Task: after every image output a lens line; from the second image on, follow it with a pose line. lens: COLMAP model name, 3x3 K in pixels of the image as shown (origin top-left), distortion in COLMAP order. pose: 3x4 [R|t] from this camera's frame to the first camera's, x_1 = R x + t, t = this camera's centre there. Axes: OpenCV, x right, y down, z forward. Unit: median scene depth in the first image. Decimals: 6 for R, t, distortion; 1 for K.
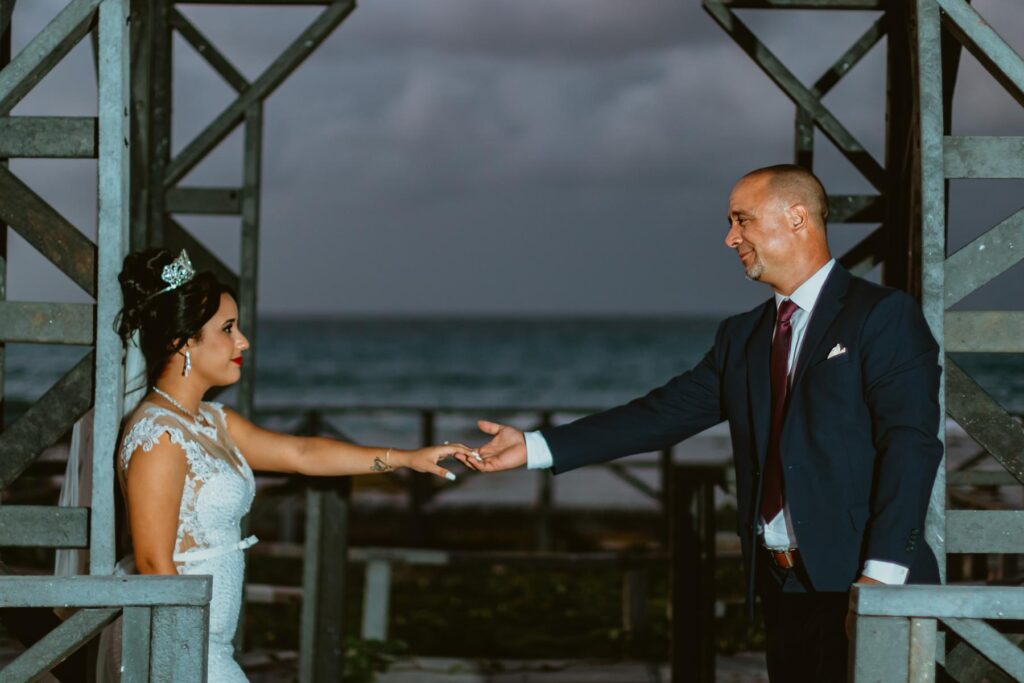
lens RADIAL K [[5071.5, 0, 513.2], [0, 5071.5, 344.7], [0, 0, 1]] dist [0.722808, 0.000000]
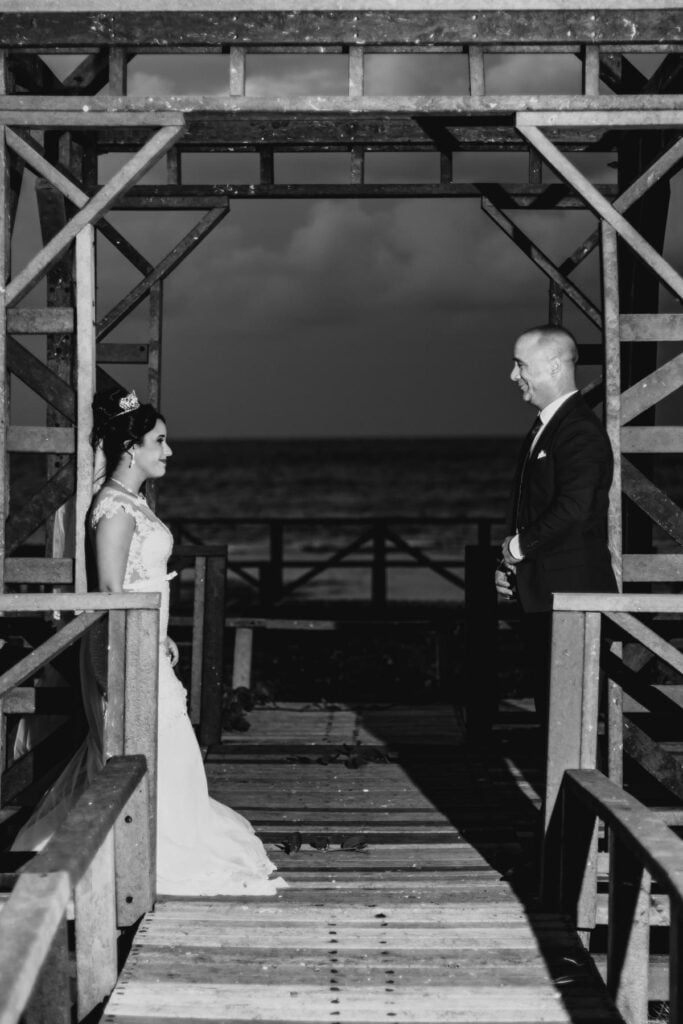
lens RADIAL K [[5071.5, 0, 339.8], [0, 5071.5, 509.7], [0, 0, 1]] dist [0.722808, 0.000000]
pose [[0.999949, -0.009692, -0.002683, 0.002642], [0.009713, 0.999921, 0.007994, 0.005480], [0.002606, -0.008020, 0.999964, -0.553159]]
